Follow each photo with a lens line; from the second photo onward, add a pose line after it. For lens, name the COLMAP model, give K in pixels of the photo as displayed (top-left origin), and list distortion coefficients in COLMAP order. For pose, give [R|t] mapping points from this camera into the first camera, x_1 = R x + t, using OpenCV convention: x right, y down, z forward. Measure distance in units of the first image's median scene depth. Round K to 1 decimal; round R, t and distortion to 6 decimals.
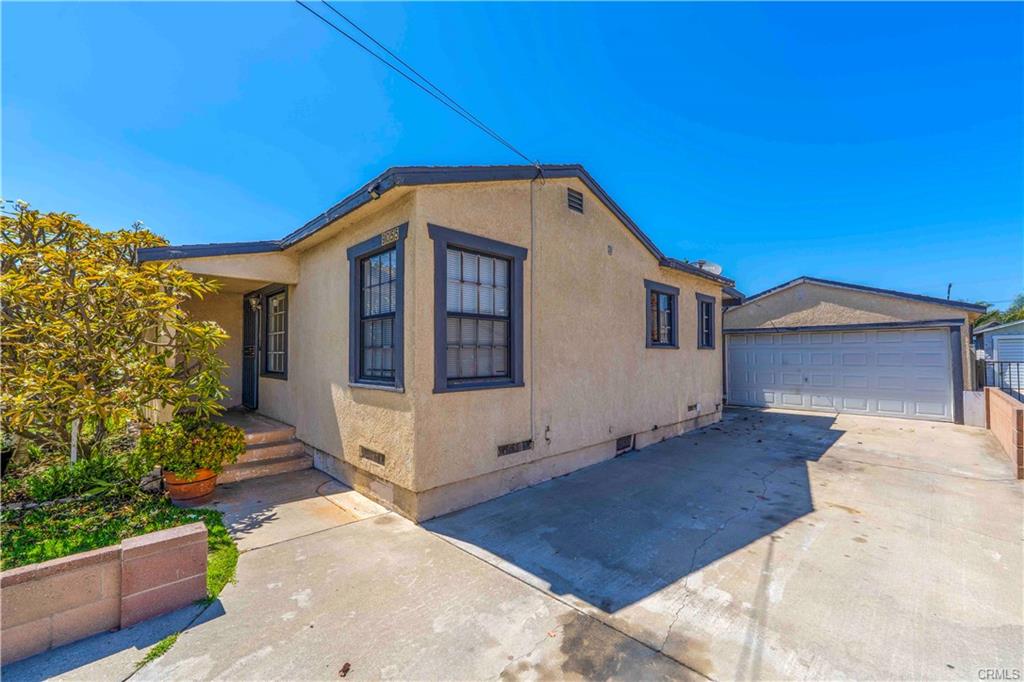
lens RADIAL K [[411.1, 0, 512.0], [0, 411.1, 341.0], [0, 0, 1]] dist [-0.000451, 0.000193]
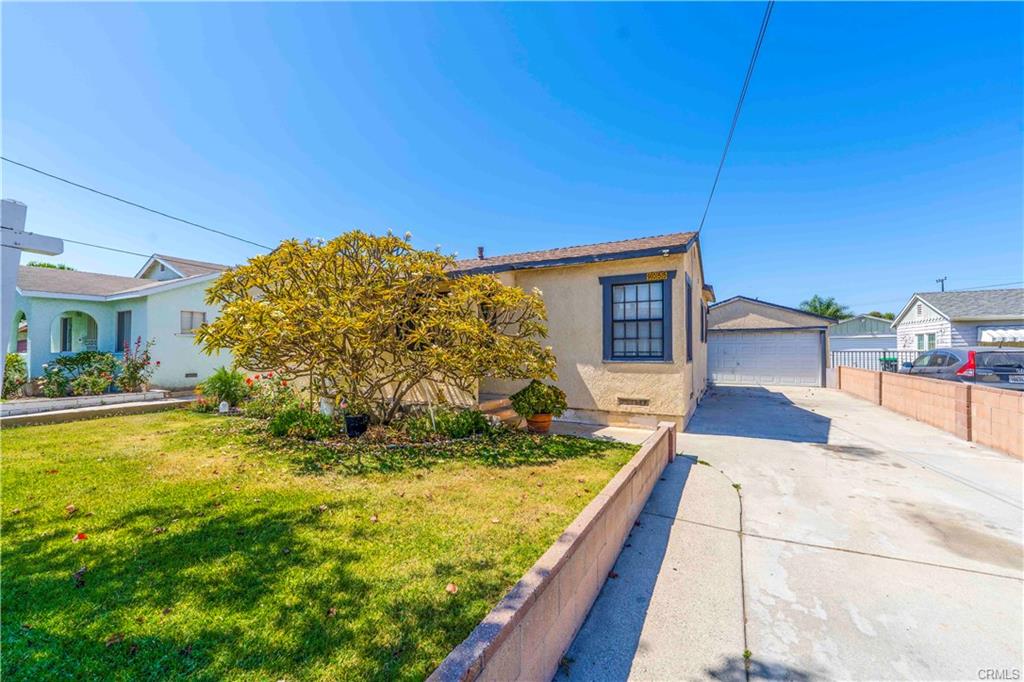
lens RADIAL K [[411.1, 0, 512.0], [0, 411.1, 341.0], [0, 0, 1]] dist [-0.000451, 0.000193]
pose [[0.952528, 0.007801, 0.304352, -0.801156], [-0.010447, 0.999920, 0.007067, 0.011014], [-0.304272, -0.009911, 0.952534, -0.280441]]
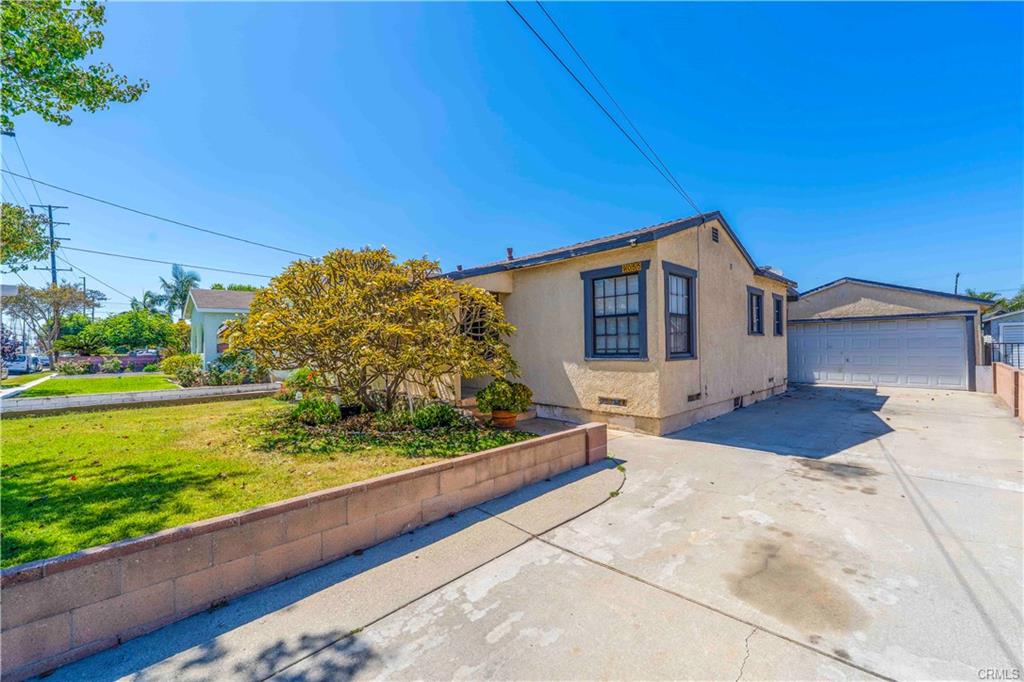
lens RADIAL K [[411.1, 0, 512.0], [0, 411.1, 341.0], [0, 0, 1]] dist [-0.000451, 0.000193]
pose [[0.999910, -0.011777, -0.006402, -0.431726], [0.011884, 0.999788, 0.016798, 0.004277], [0.006203, -0.016873, 0.999838, -0.369403]]
